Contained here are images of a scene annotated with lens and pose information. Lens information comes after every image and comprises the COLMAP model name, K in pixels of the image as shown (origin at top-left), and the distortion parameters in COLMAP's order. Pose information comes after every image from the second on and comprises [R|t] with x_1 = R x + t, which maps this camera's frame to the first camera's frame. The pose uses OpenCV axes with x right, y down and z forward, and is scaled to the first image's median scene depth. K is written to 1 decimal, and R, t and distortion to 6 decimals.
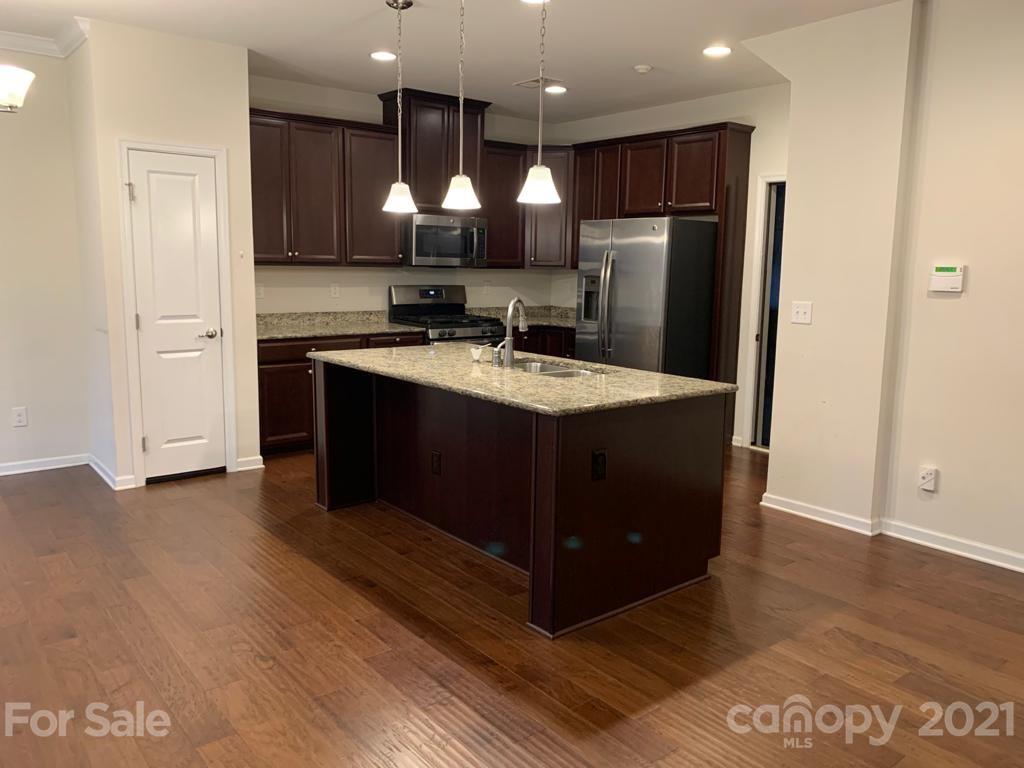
lens RADIAL K [[786.5, 0, 516.4], [0, 786.5, 372.8], [0, 0, 1]] dist [0.040098, -0.052811]
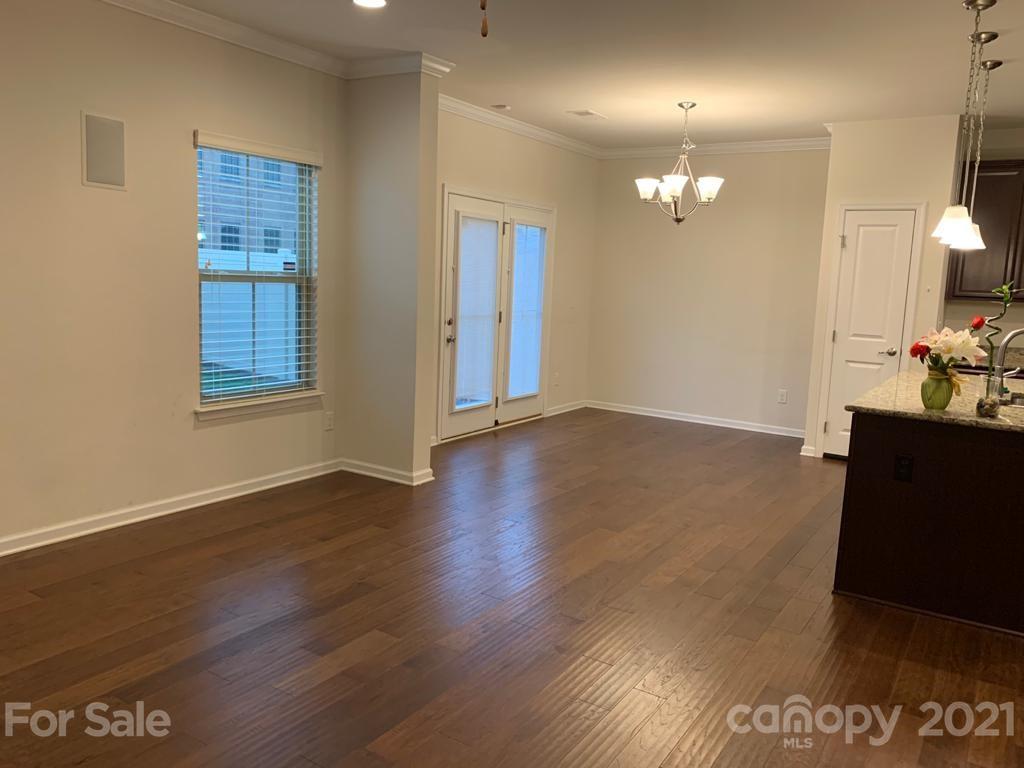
lens RADIAL K [[786.5, 0, 516.4], [0, 786.5, 378.8], [0, 0, 1]] dist [0.040098, -0.052811]
pose [[0.310780, 0.120242, -0.942846, 0.625898], [-0.168945, 0.983158, 0.069695, 0.004527], [0.935347, 0.137629, 0.325860, 0.056570]]
